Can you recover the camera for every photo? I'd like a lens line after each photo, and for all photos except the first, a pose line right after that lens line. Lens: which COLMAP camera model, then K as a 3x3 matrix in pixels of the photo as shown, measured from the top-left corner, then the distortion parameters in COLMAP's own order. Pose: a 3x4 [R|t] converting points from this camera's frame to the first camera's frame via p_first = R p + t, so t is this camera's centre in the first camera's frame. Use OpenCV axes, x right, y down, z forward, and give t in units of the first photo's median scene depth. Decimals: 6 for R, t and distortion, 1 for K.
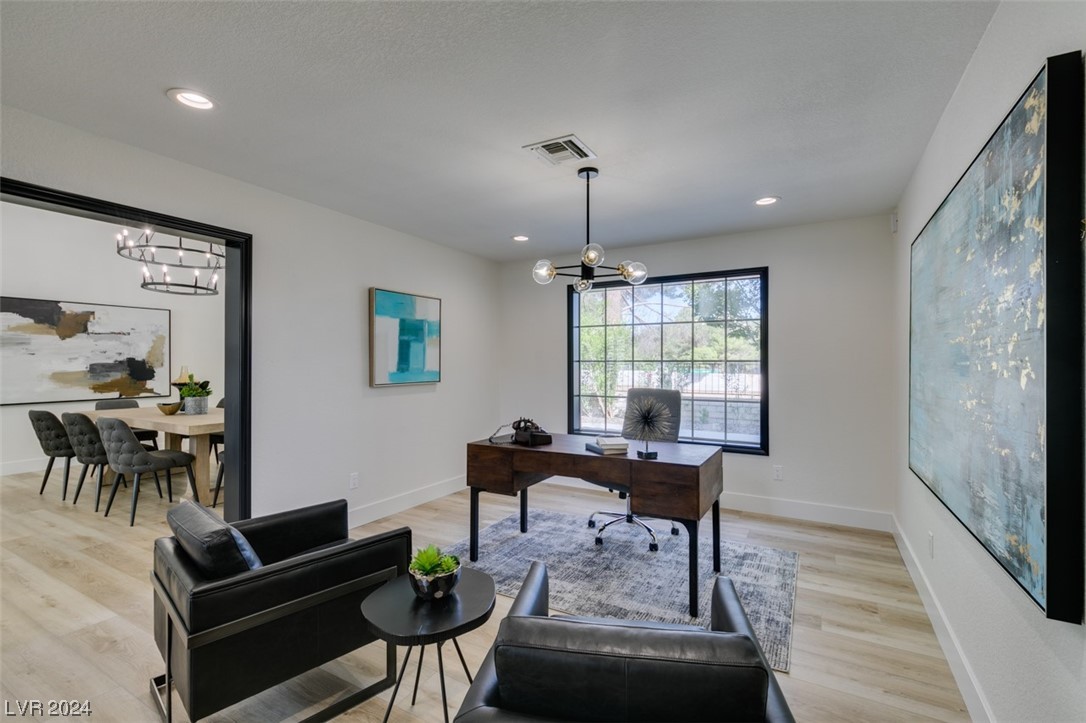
lens RADIAL K [[479.6, 0, 540.1], [0, 479.6, 366.5], [0, 0, 1]] dist [0.000210, -0.000249]
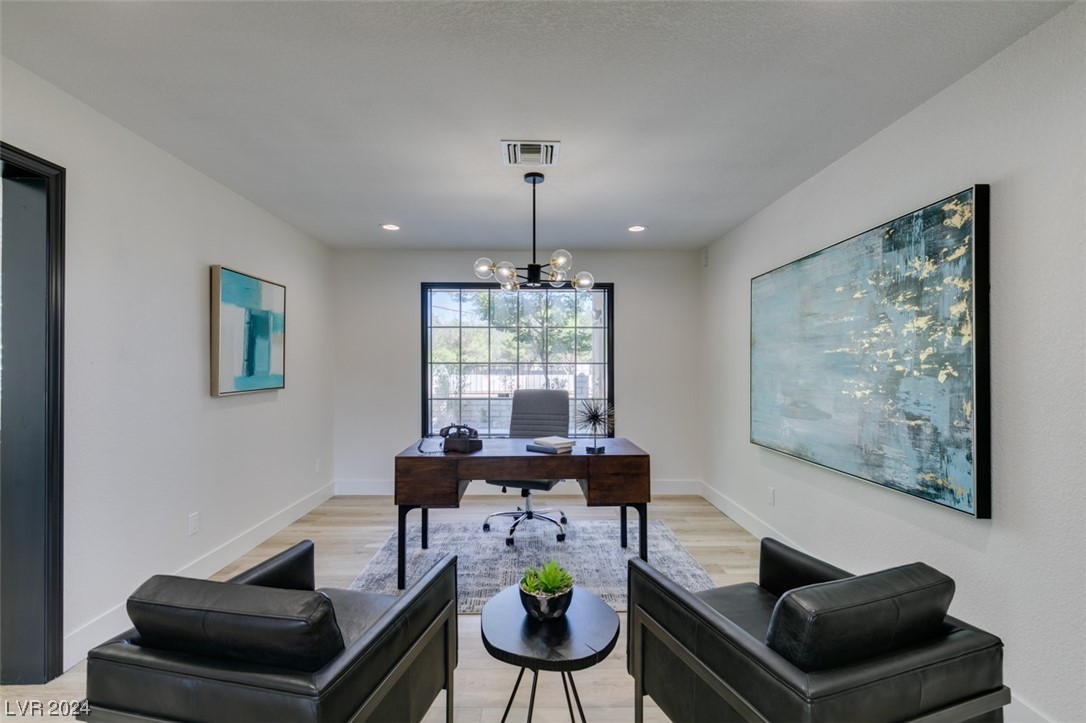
lens RADIAL K [[479.6, 0, 540.1], [0, 479.6, 366.5], [0, 0, 1]] dist [0.000210, -0.000249]
pose [[0.862335, -0.000821, 0.506337, -0.290429], [0.002266, 0.999995, -0.002237, -0.001671], [-0.506333, 0.003076, 0.862333, 0.085285]]
